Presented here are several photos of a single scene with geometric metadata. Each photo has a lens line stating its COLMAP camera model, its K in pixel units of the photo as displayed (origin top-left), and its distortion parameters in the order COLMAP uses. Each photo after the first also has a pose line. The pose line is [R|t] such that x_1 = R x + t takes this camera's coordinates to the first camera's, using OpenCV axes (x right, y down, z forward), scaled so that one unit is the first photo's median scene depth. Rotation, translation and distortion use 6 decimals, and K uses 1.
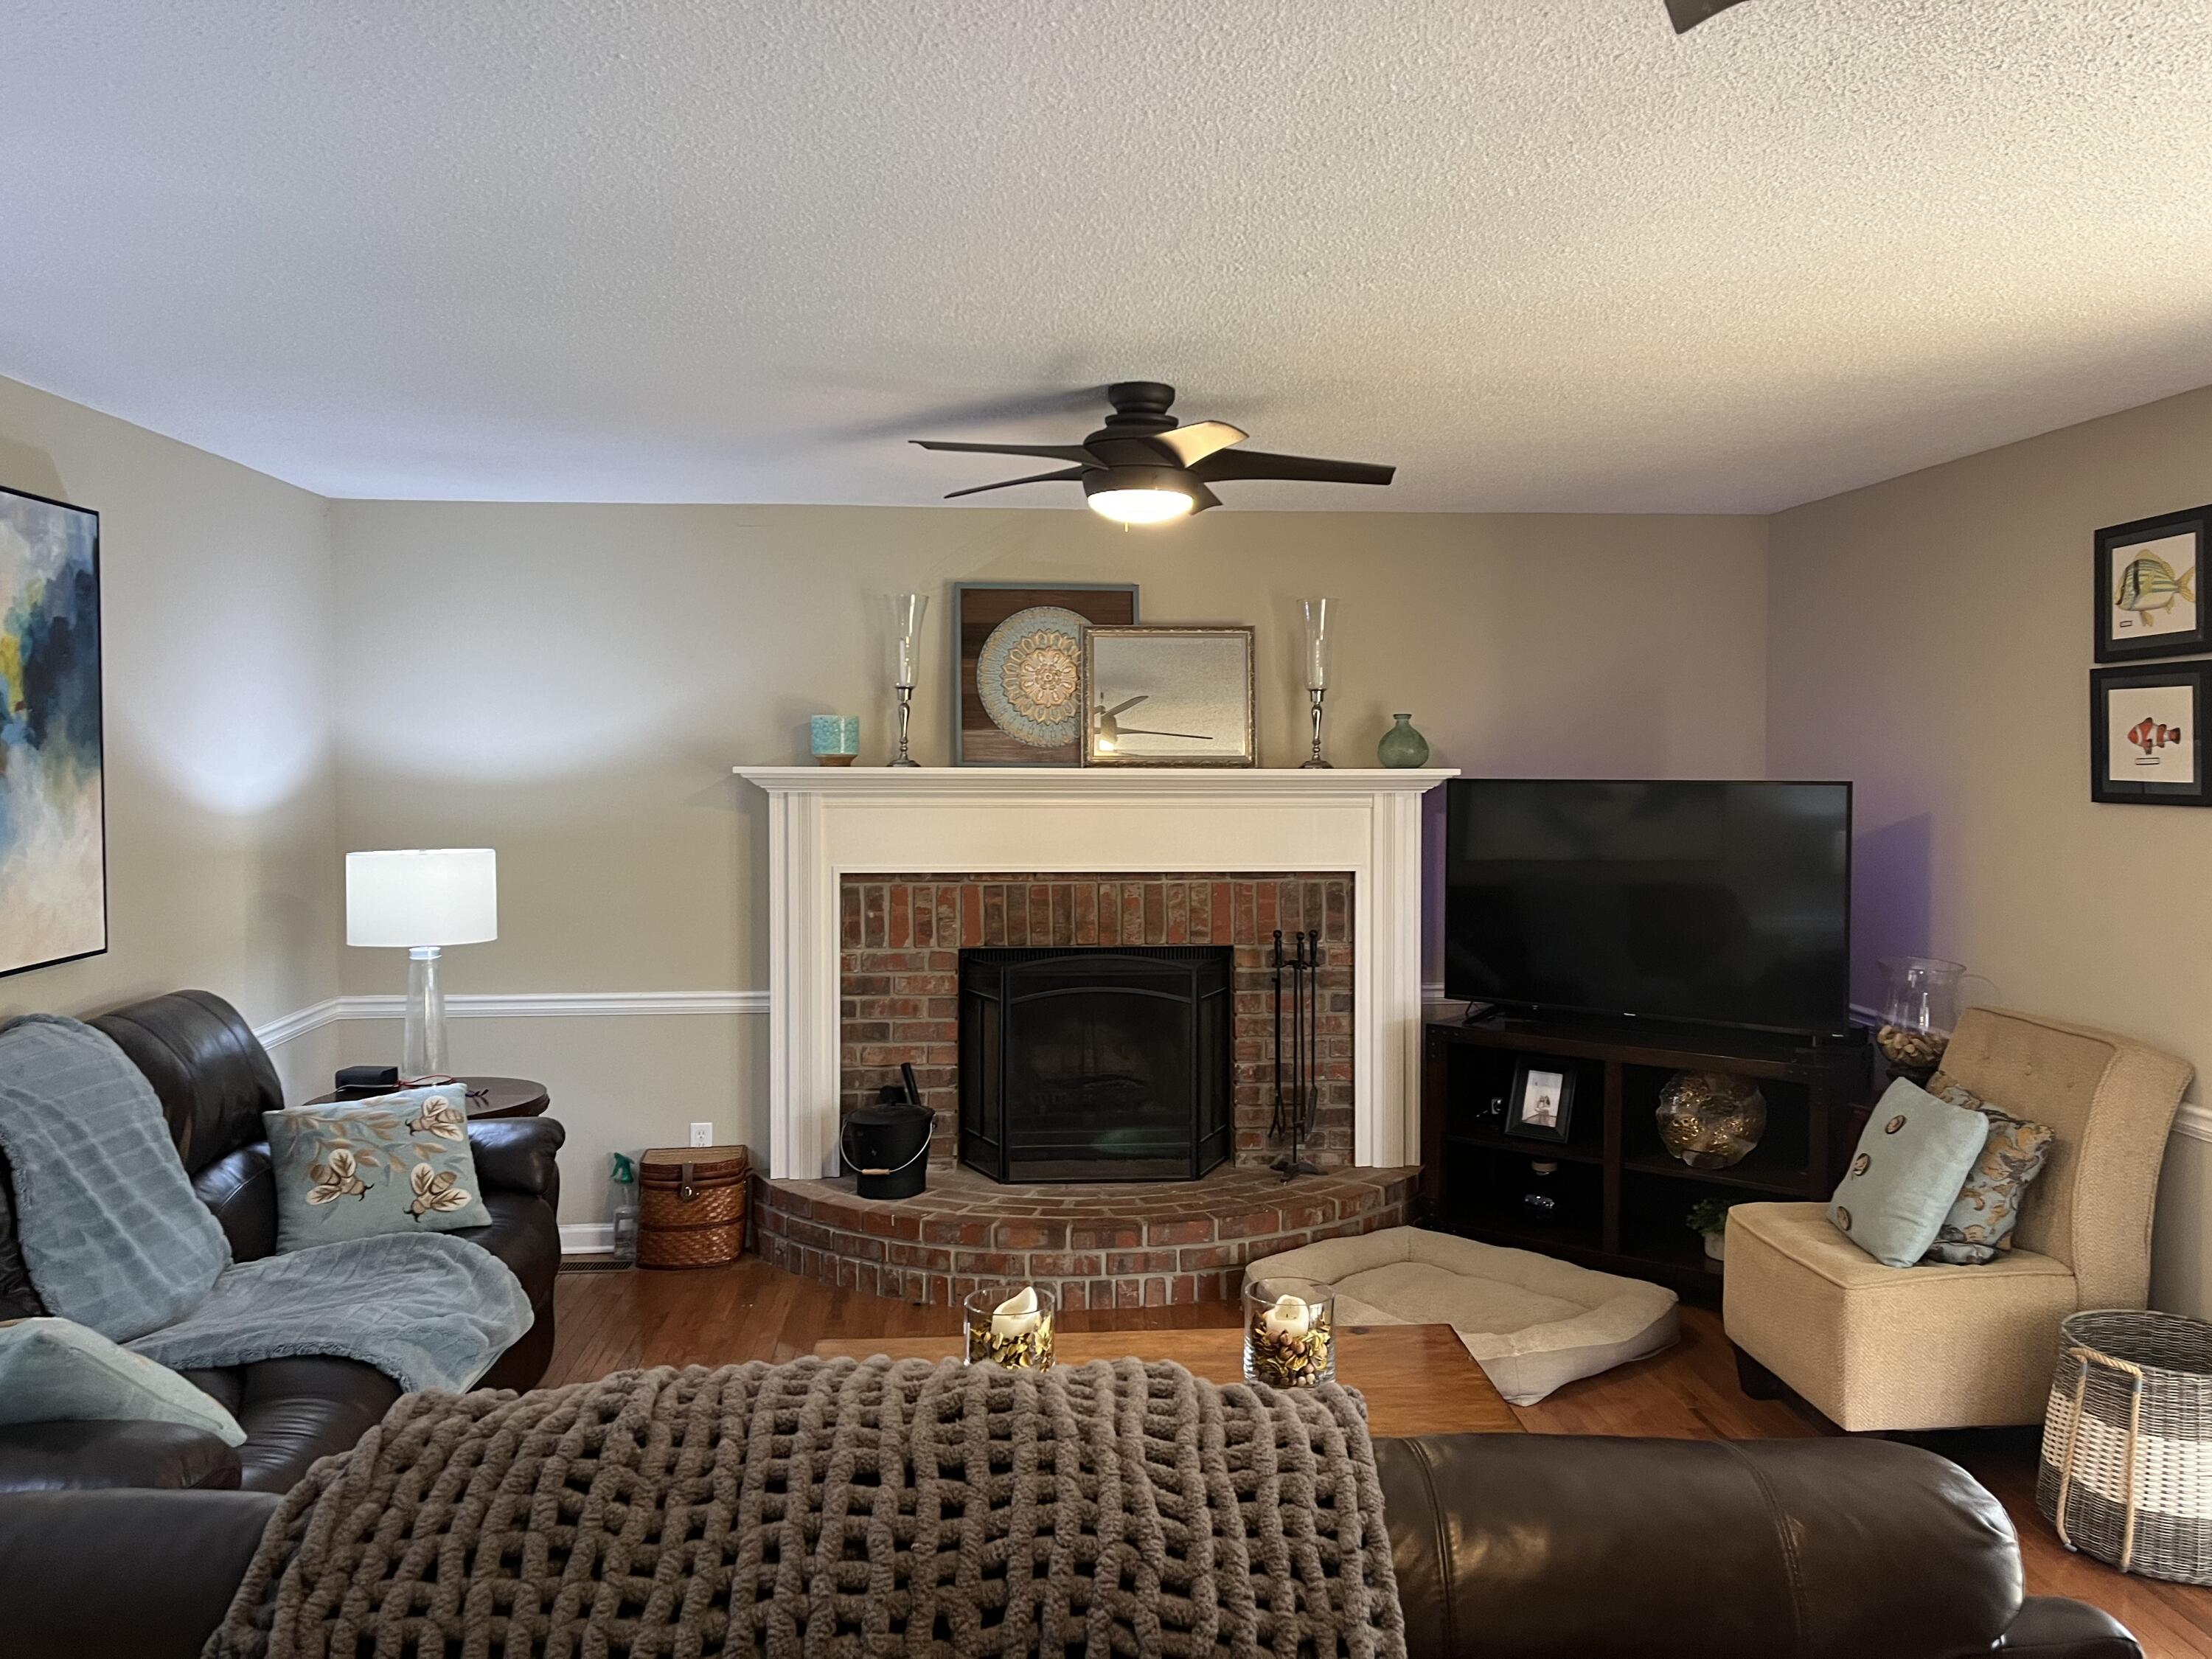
lens RADIAL K [[1655.9, 0, 1145.4], [0, 1655.9, 814.8], [0, 0, 1]] dist [0.100243, -0.124653]
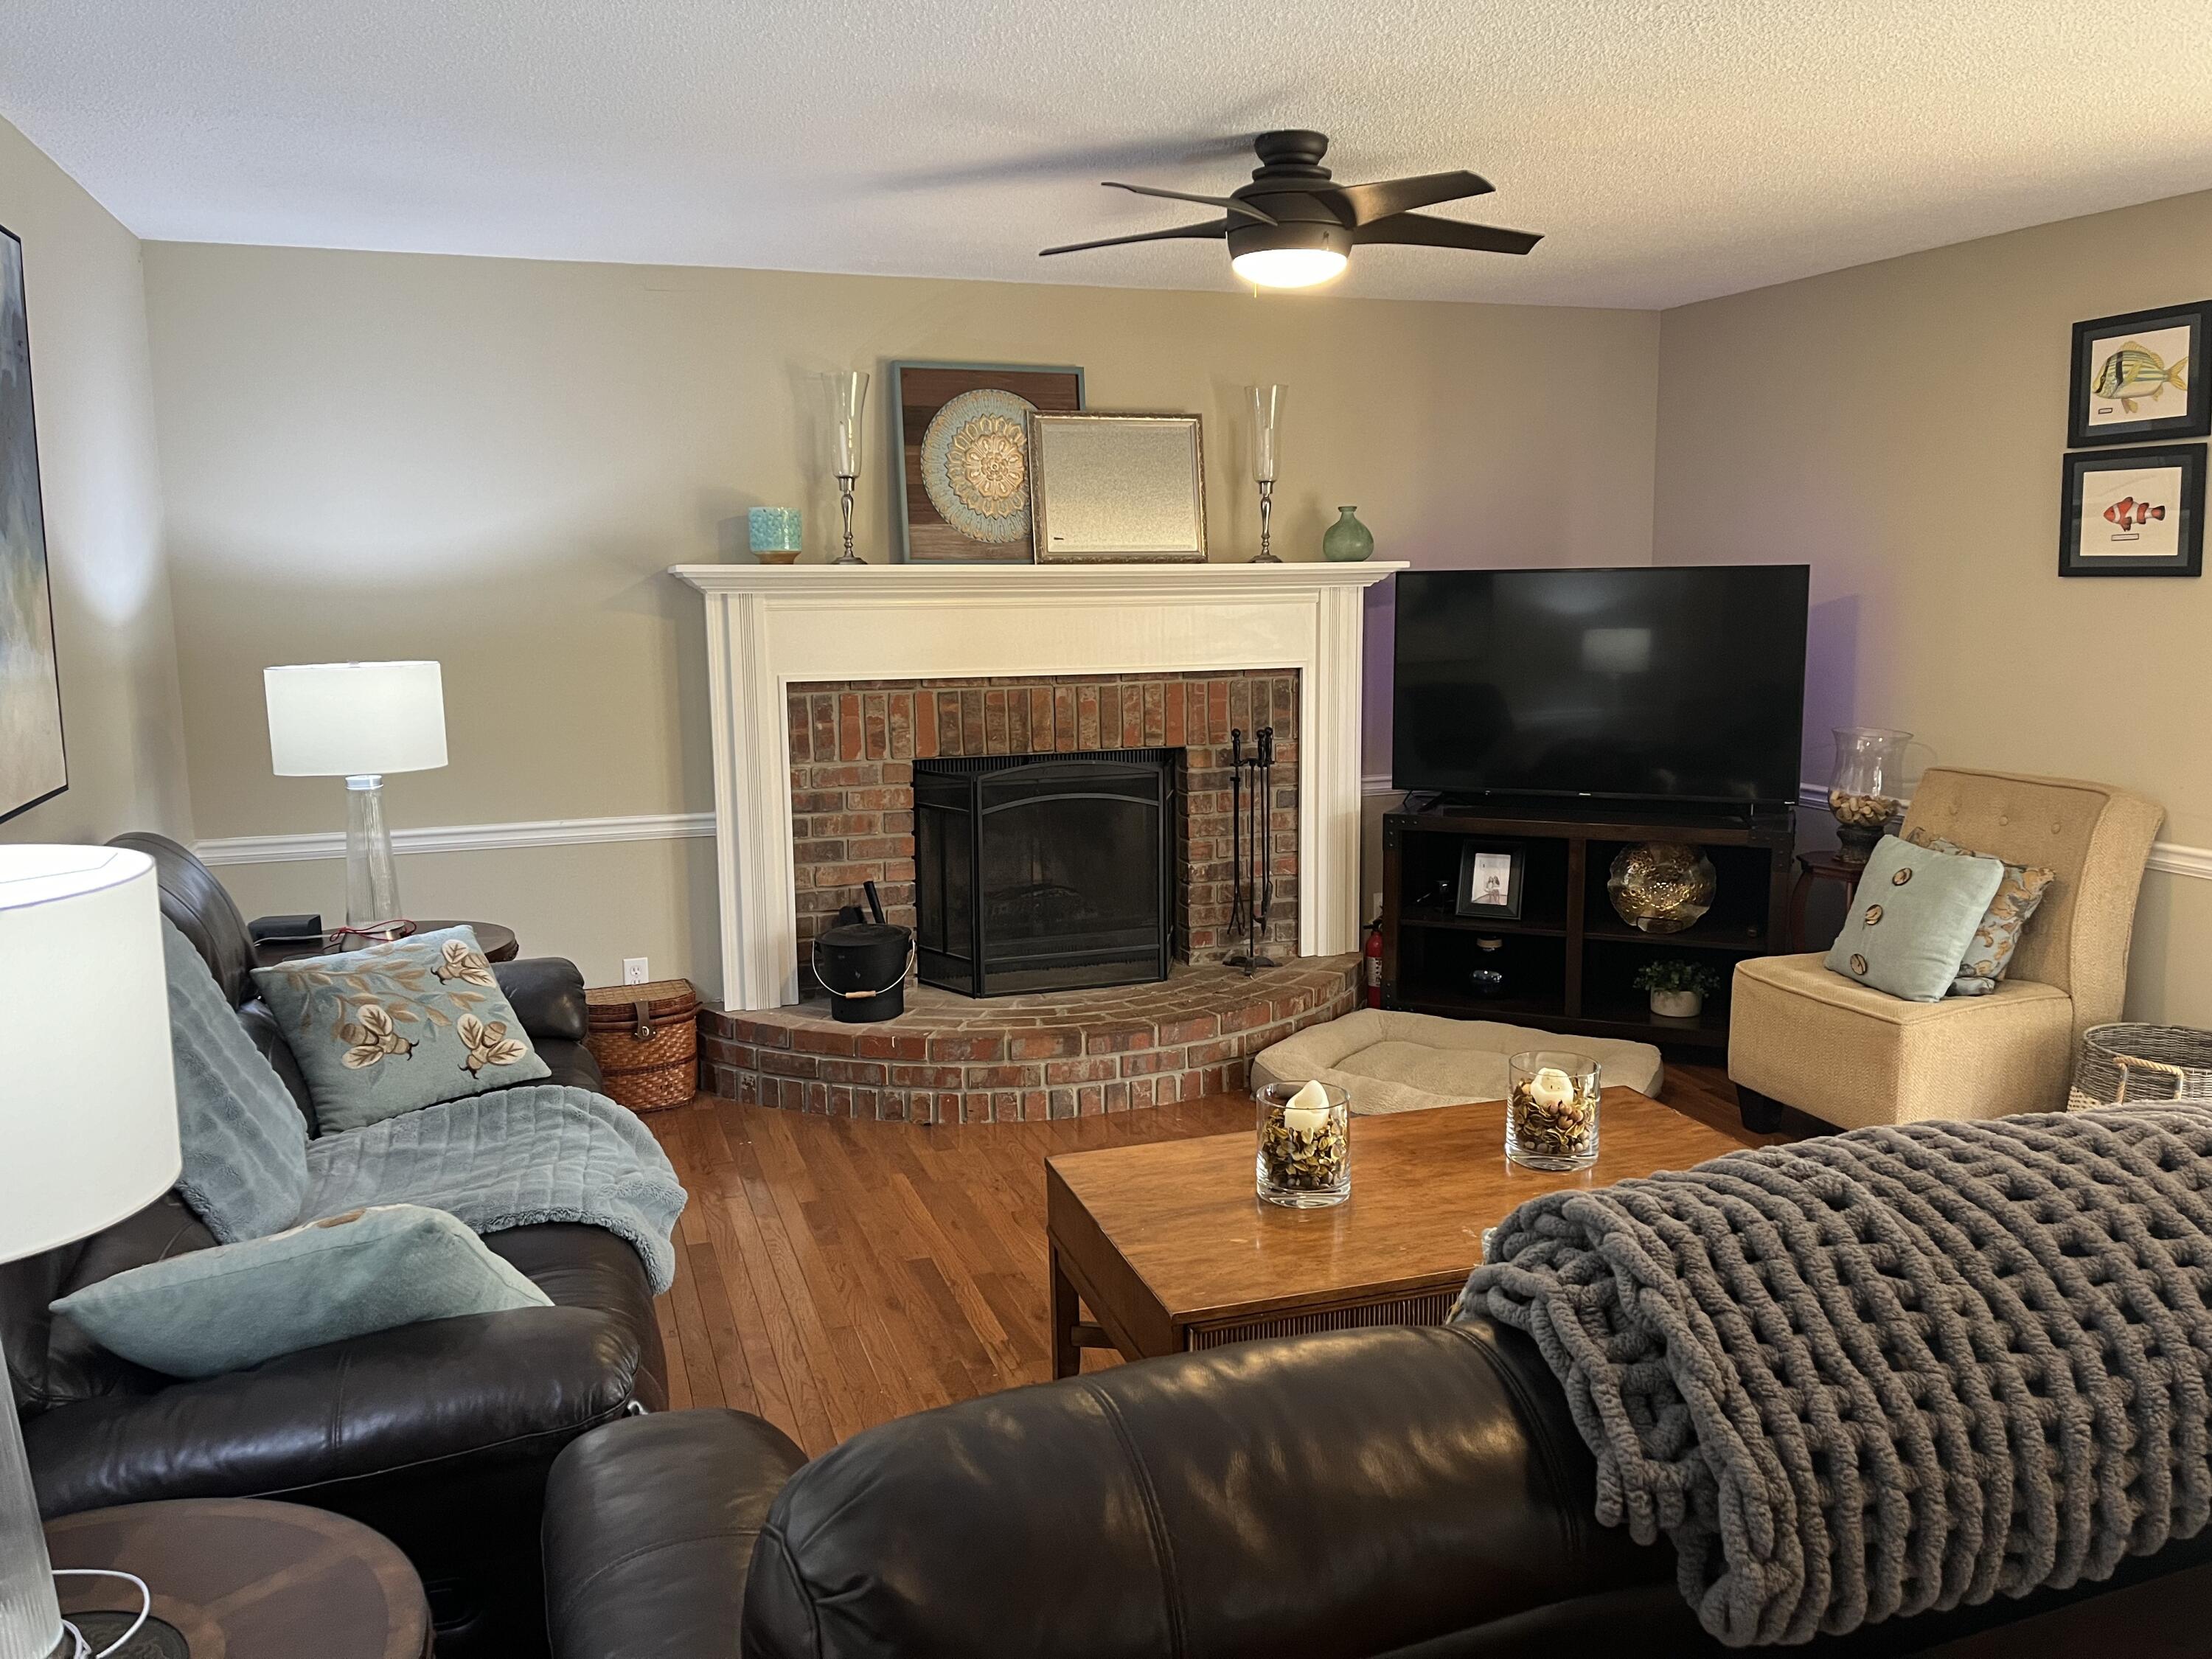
lens RADIAL K [[1655.9, 0, 1145.4], [0, 1655.9, 814.8], [0, 0, 1]] dist [0.100243, -0.124653]
pose [[0.968473, -0.047237, 0.244599, -0.237393], [0.019948, 0.993410, 0.112862, 0.008533], [-0.248318, -0.104424, 0.963034, 0.058488]]
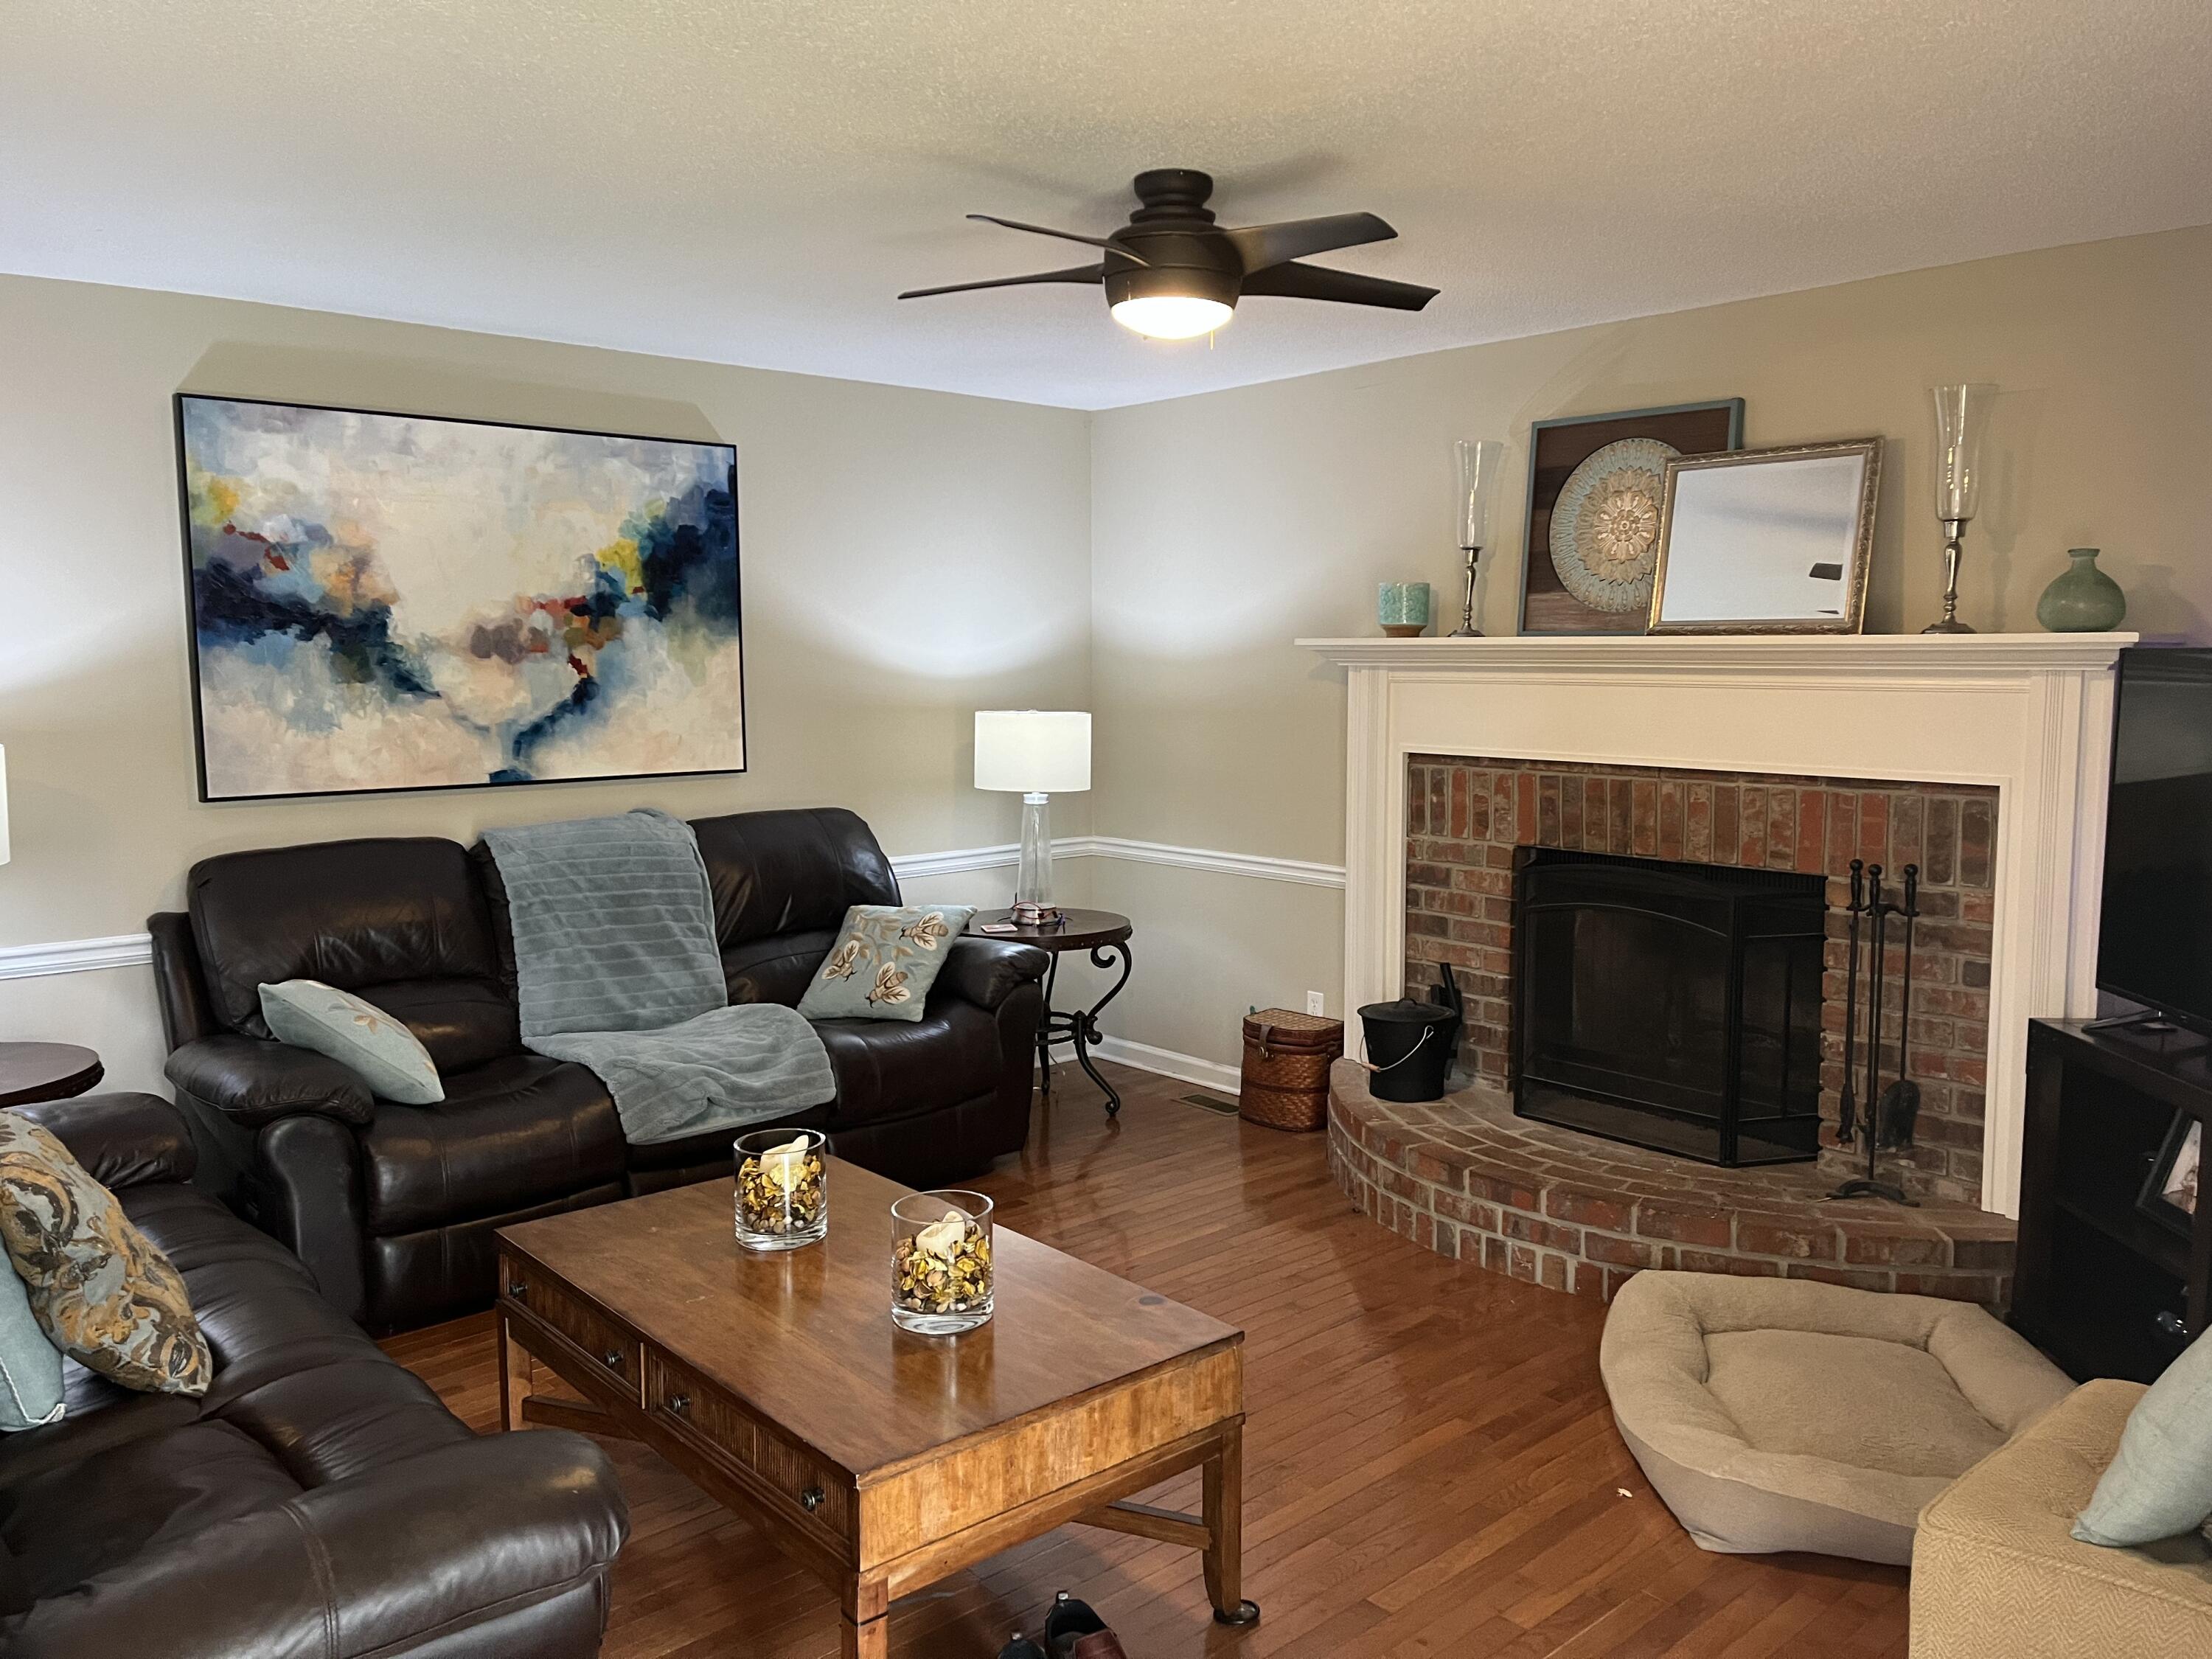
lens RADIAL K [[1641.0, 0, 1166.7], [0, 1641.0, 829.6], [0, 0, 1]] dist [0.051740, -0.114461]
pose [[0.613847, 0.082892, -0.785061, 0.501663], [-0.028883, 0.996164, 0.082598, 0.006266], [0.788897, -0.028028, 0.613886, 0.349031]]
